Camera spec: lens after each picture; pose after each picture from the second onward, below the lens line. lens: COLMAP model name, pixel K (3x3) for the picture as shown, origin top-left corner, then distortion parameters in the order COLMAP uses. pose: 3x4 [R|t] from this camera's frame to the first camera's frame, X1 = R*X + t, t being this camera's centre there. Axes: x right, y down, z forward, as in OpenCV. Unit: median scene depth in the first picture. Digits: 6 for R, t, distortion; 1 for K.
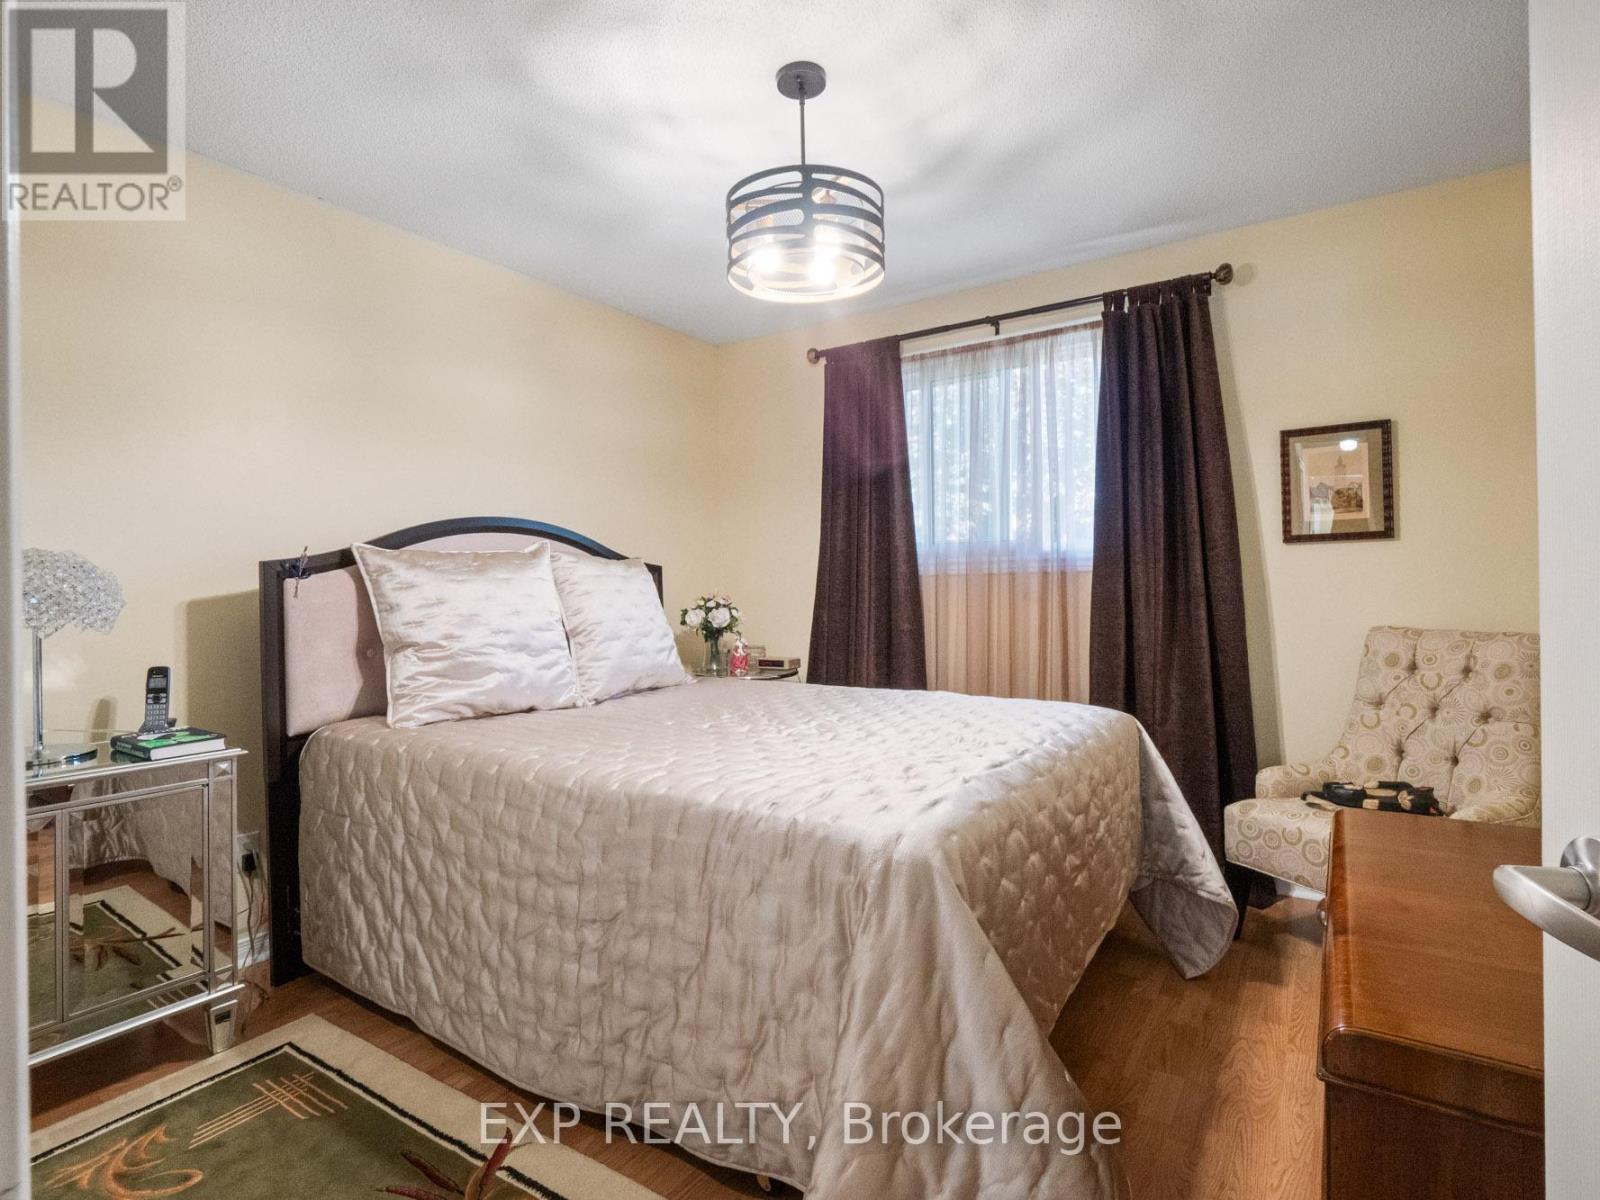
lens RADIAL K [[782.6, 0, 798.1], [0, 782.6, 587.5], [0, 0, 1]] dist [-0.010826, -0.000740]
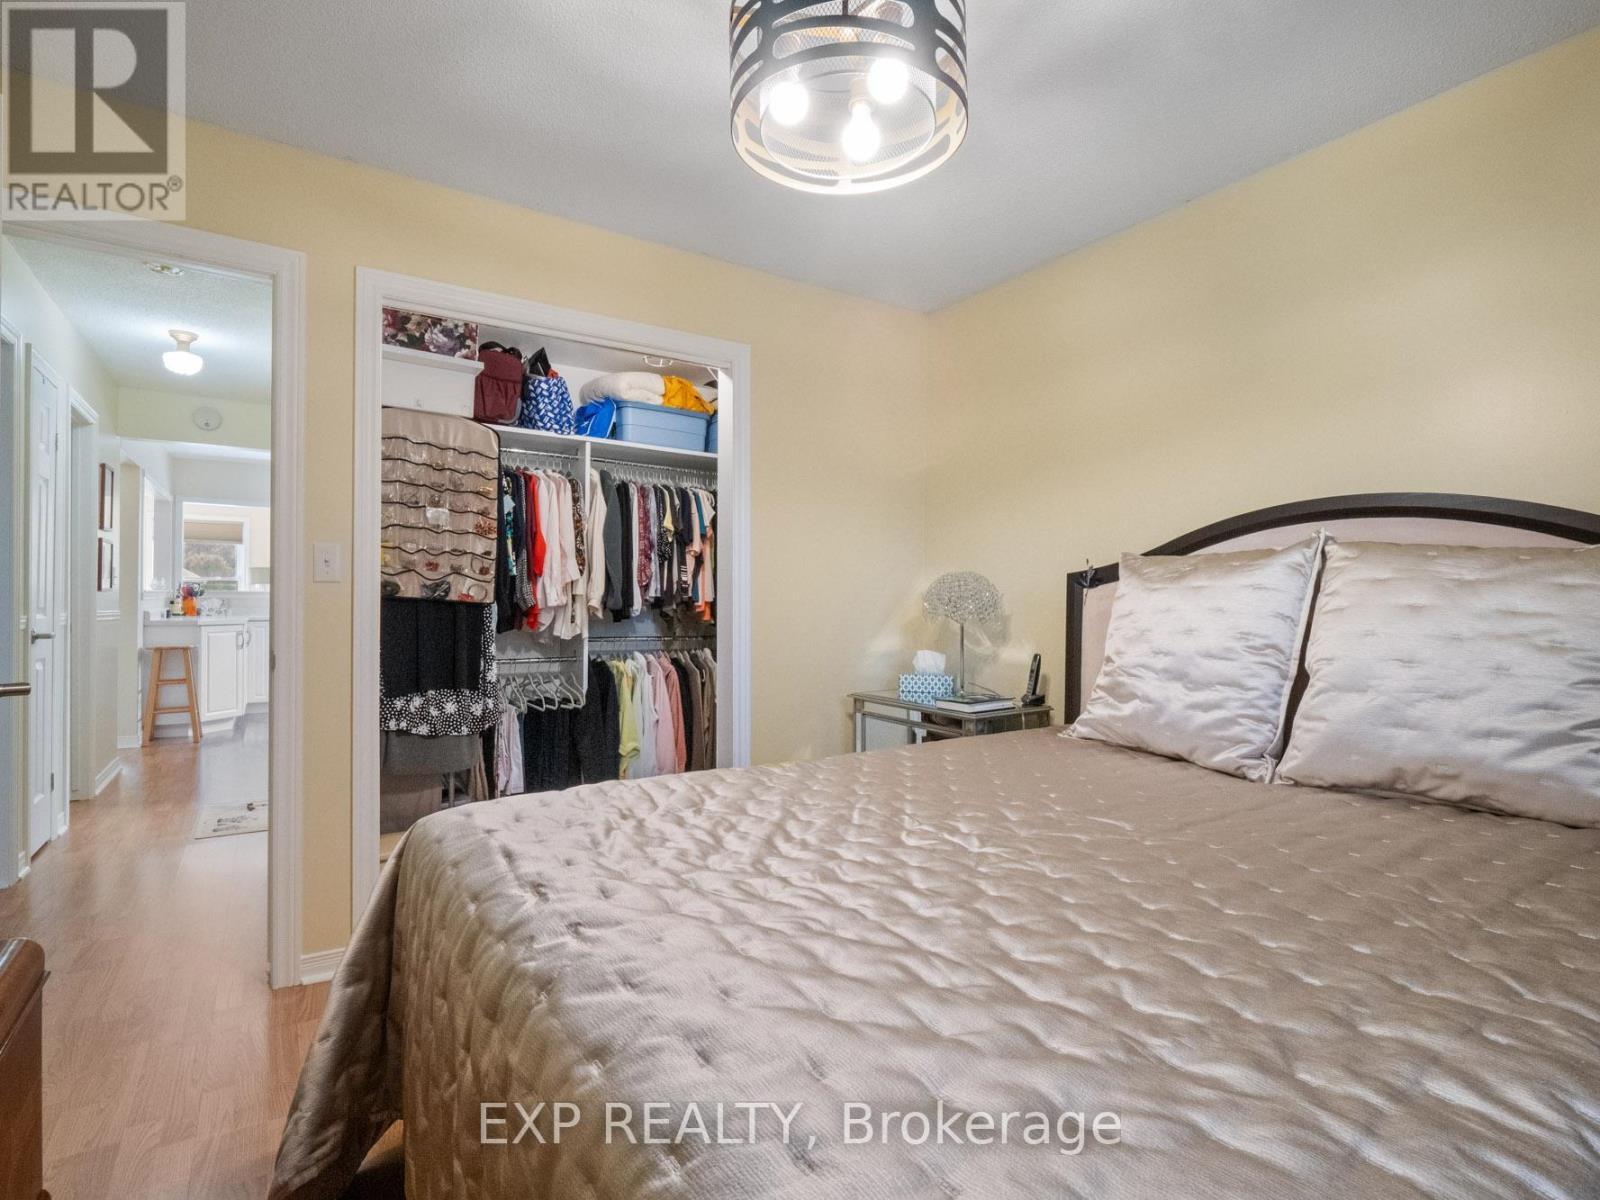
lens RADIAL K [[782.6, 0, 798.1], [0, 782.6, 587.5], [0, 0, 1]] dist [-0.010826, -0.000740]
pose [[-0.473333, -0.012268, -0.880798, 0.505228], [0.000862, 0.999896, -0.014390, -0.000063], [0.880883, -0.007570, -0.473273, 1.026787]]
